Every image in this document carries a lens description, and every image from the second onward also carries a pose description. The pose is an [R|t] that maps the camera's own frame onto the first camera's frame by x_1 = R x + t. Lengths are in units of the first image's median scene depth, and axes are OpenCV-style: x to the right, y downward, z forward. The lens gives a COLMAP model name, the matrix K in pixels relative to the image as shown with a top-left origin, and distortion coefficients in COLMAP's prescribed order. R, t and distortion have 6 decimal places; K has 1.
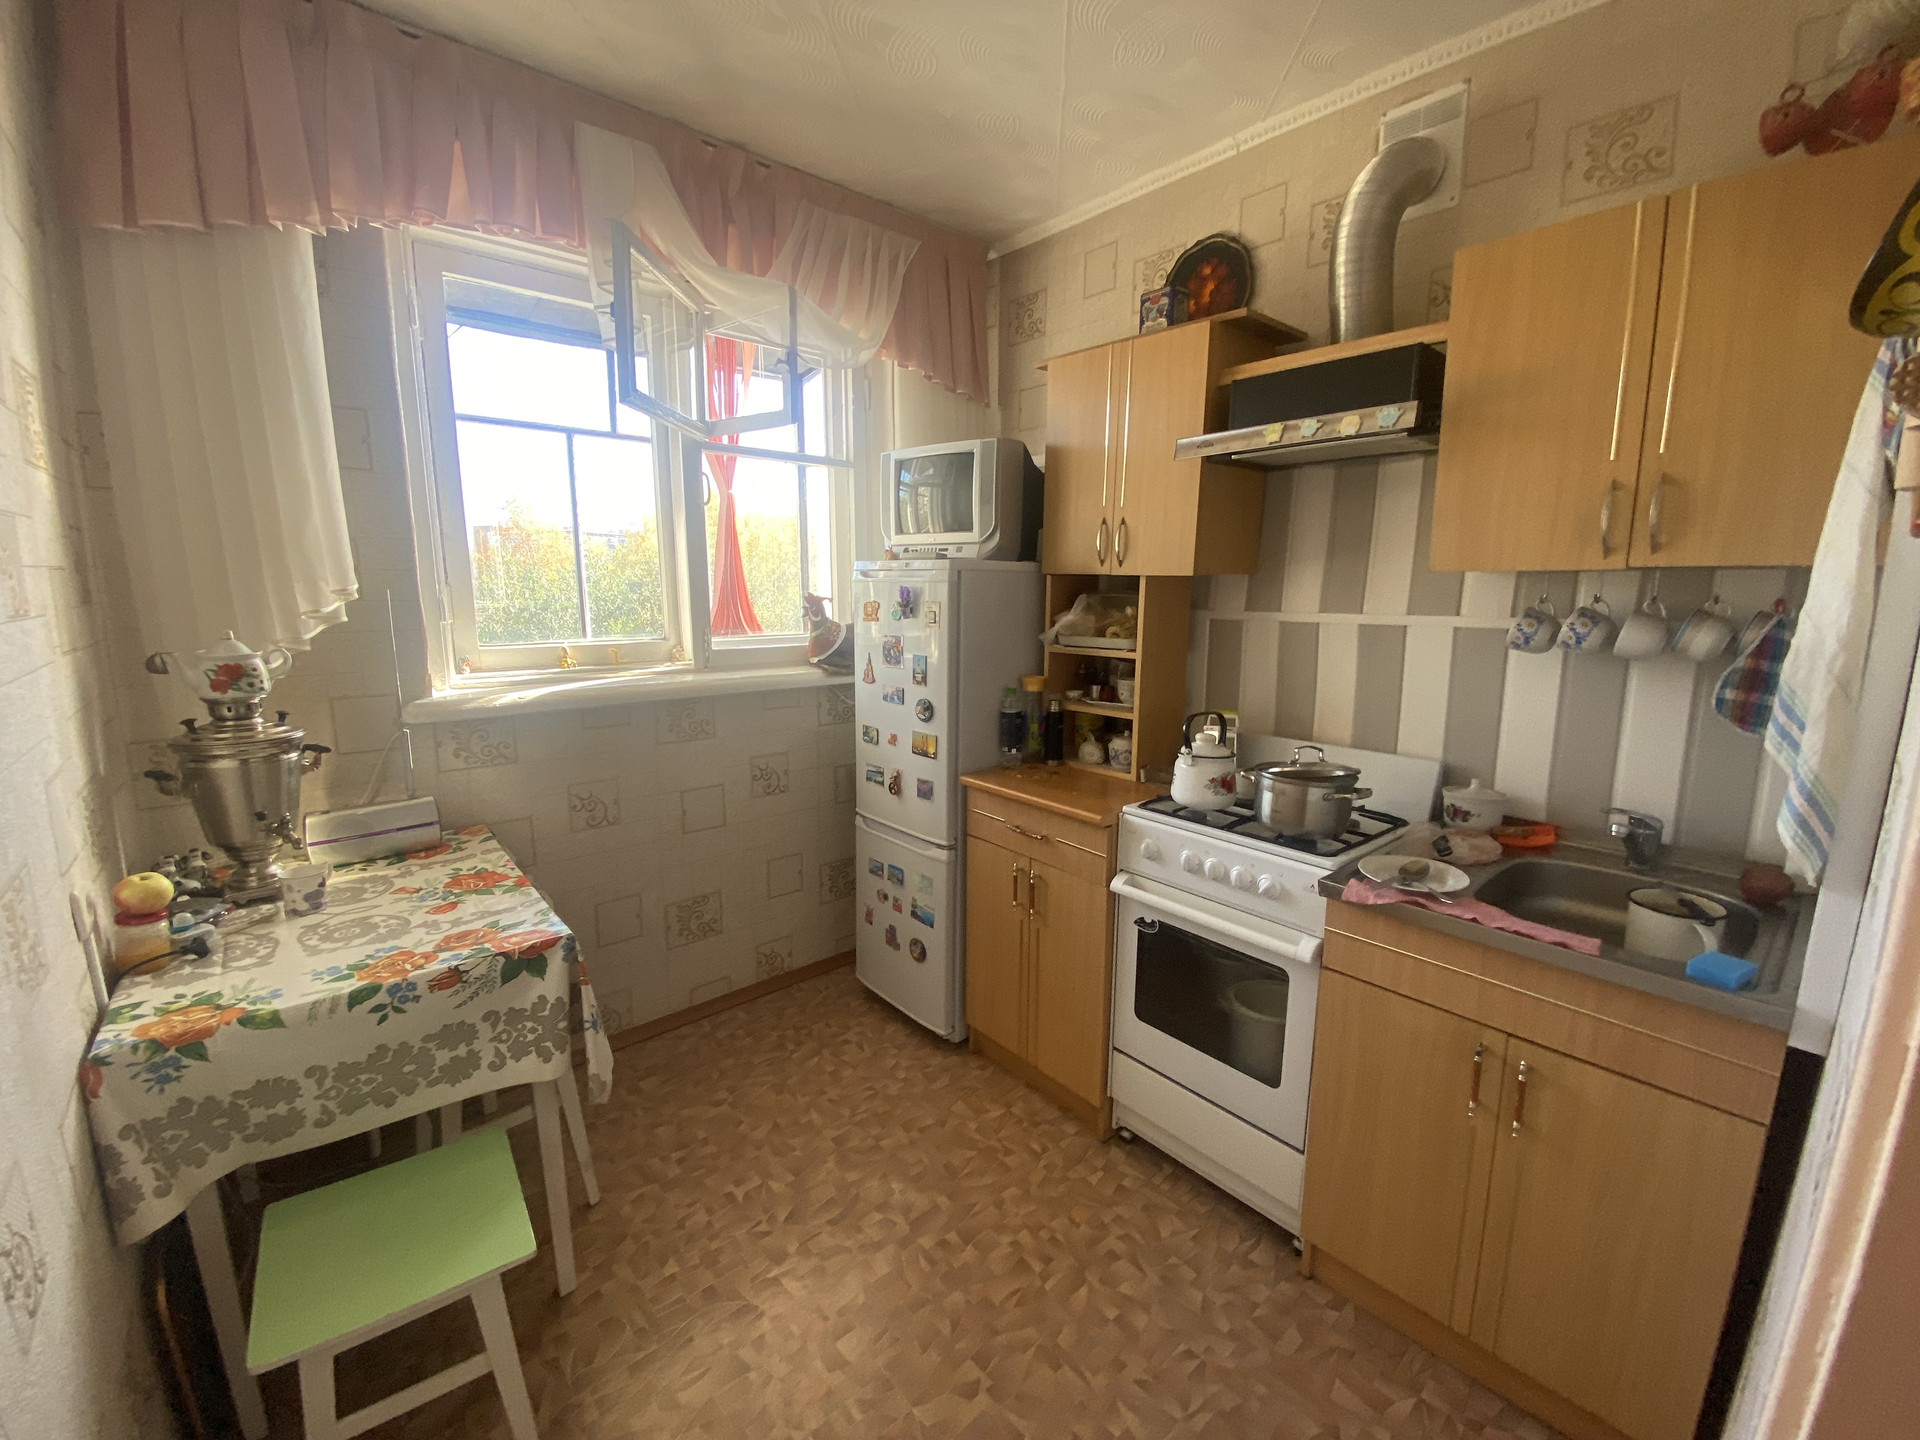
lens RADIAL K [[775.5, 0, 960.0], [0, 775.5, 720.0], [0, 0, 1]] dist [0.024865, -0.020307]
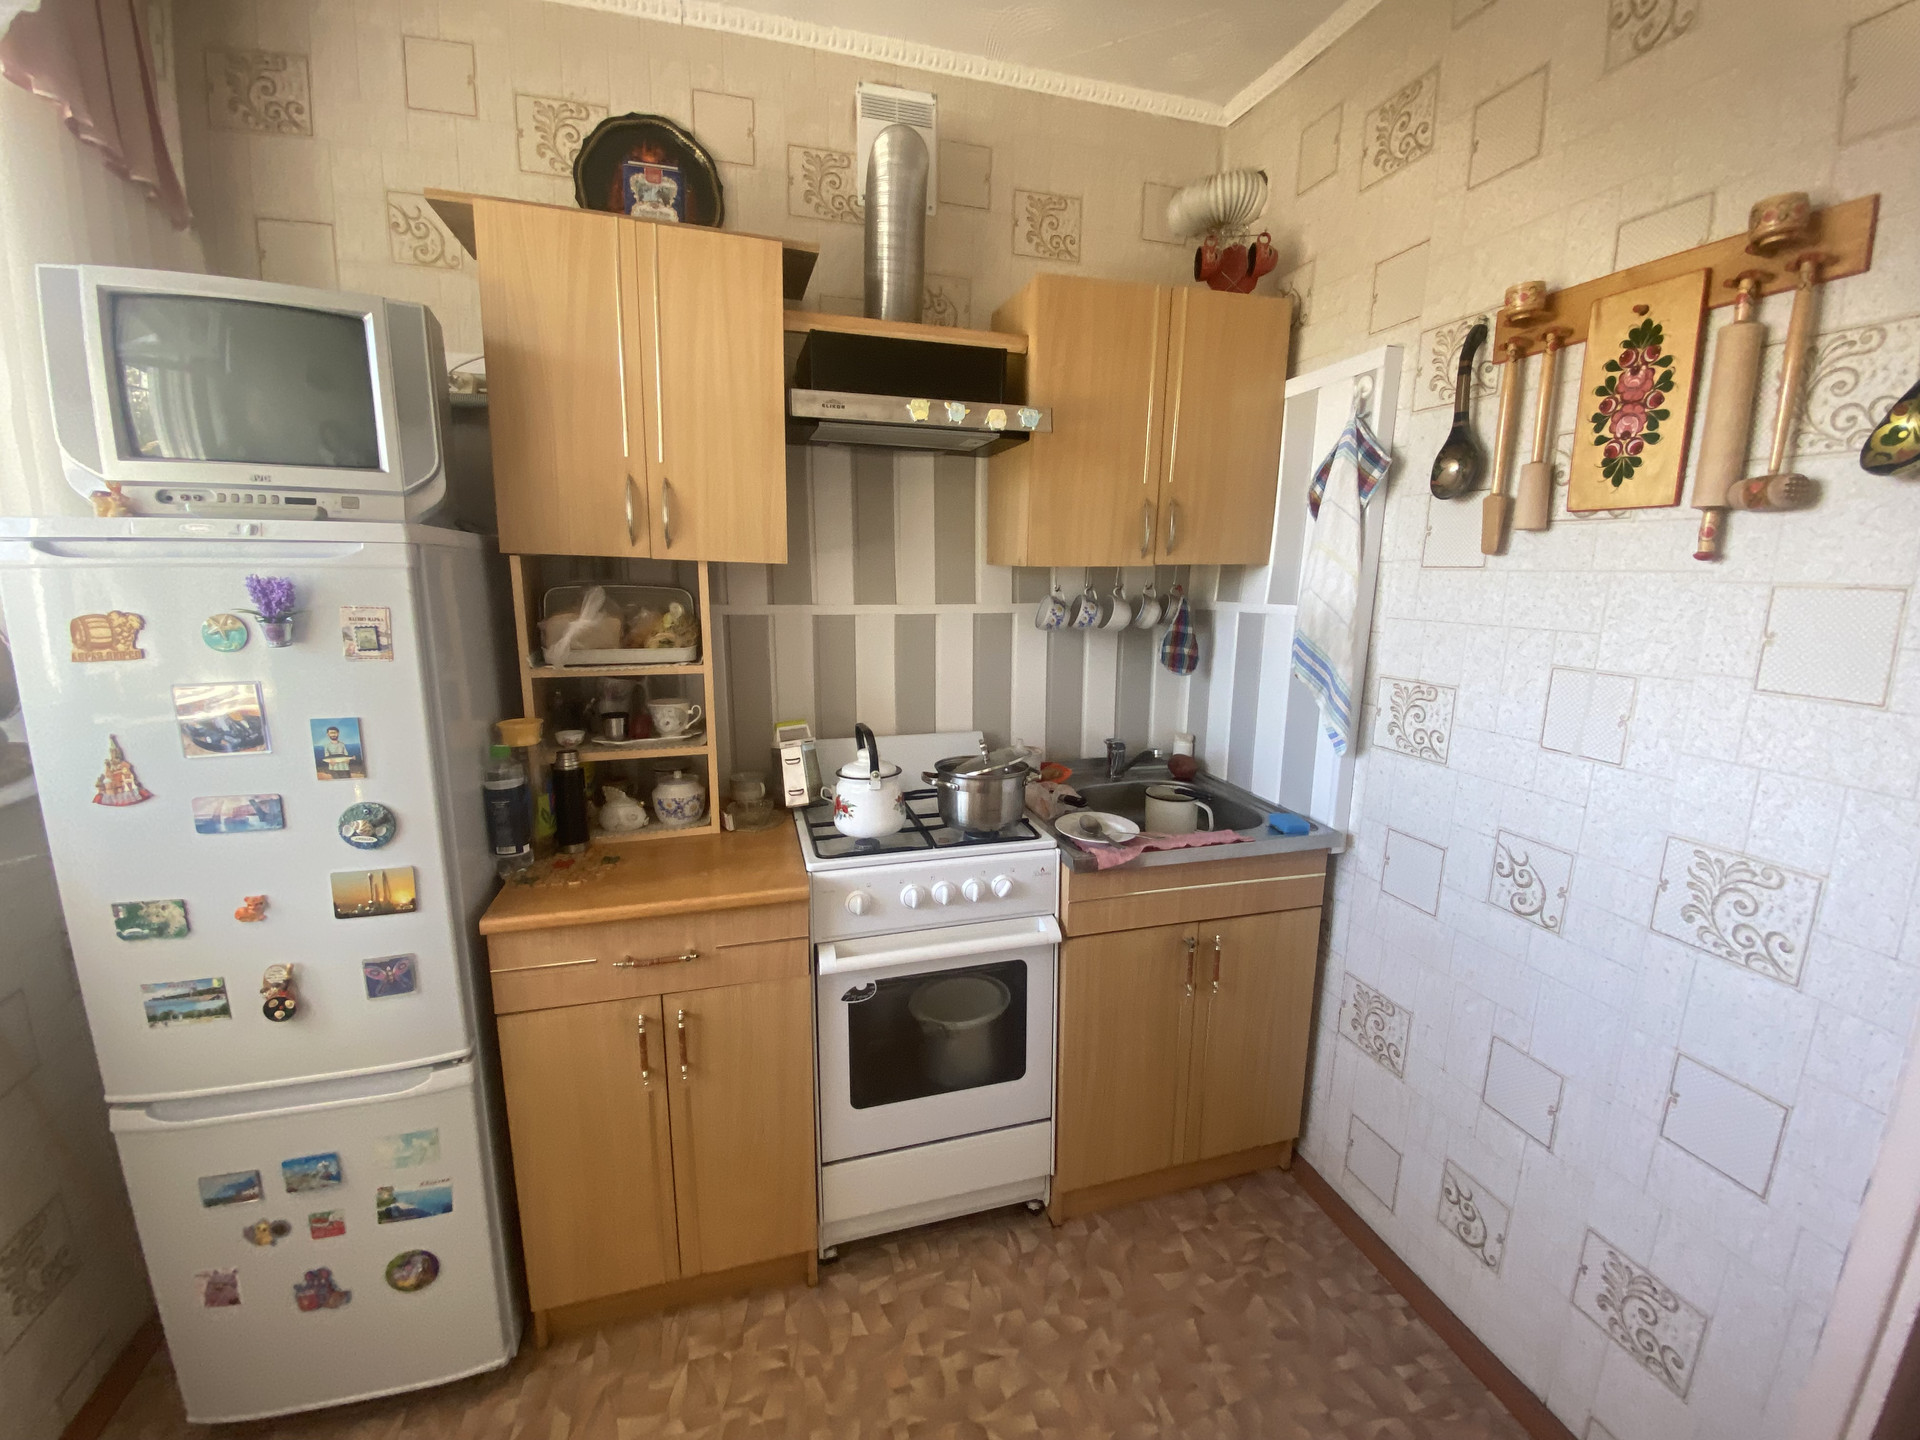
lens RADIAL K [[762.2, 0, 953.1], [0, 762.2, 725.4], [0, 0, 1]] dist [0.026005, -0.025062]
pose [[0.416589, -0.176282, 0.891840, -0.330162], [0.149130, 0.980981, 0.124241, -0.084238], [-0.896780, 0.081243, 0.434955, 0.463072]]
